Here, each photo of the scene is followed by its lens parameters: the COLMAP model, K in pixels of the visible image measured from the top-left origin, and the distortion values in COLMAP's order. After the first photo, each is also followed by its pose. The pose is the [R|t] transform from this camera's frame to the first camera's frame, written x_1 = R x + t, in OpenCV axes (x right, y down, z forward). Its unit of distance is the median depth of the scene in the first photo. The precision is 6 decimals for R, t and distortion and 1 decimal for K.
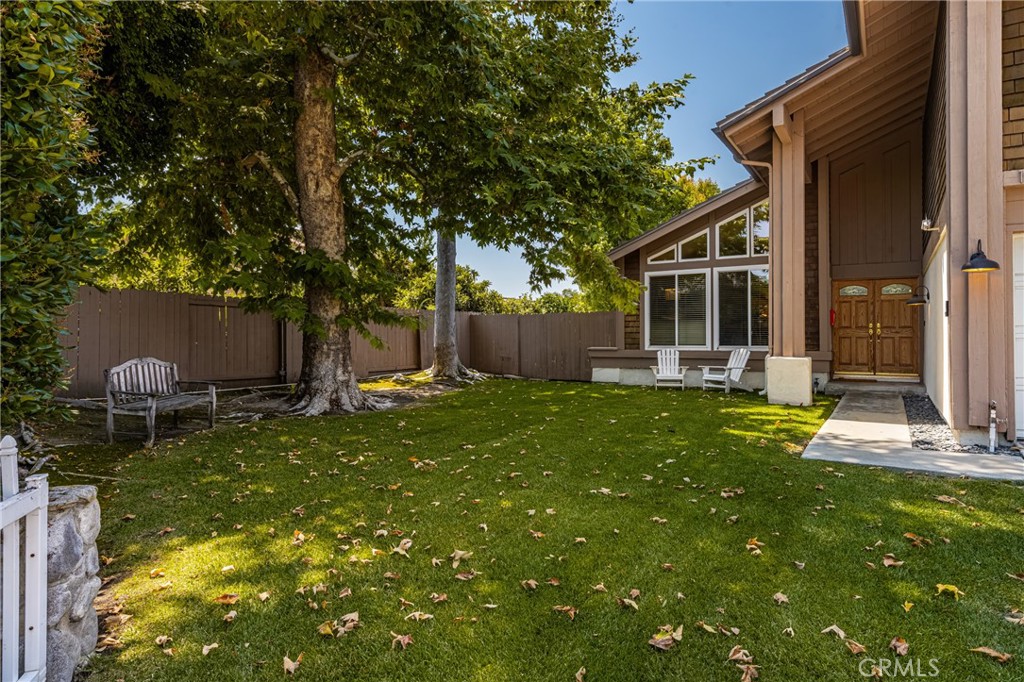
lens RADIAL K [[595.1, 0, 513.9], [0, 595.1, 330.8], [0, 0, 1]] dist [0.006470, -0.001005]
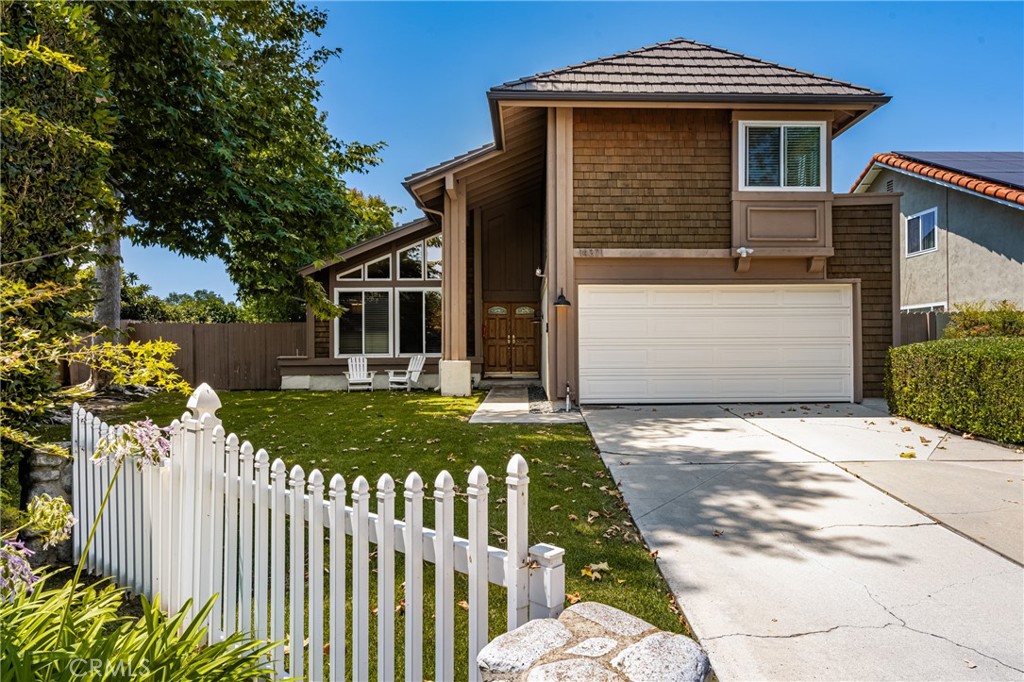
lens RADIAL K [[595.1, 0, 513.9], [0, 595.1, 330.8], [0, 0, 1]] dist [0.006470, -0.001005]
pose [[0.854823, 0.009021, 0.518841, -0.089320], [-0.000627, 0.999866, -0.016350, -0.000847], [-0.518919, 0.013651, 0.854715, -0.155388]]
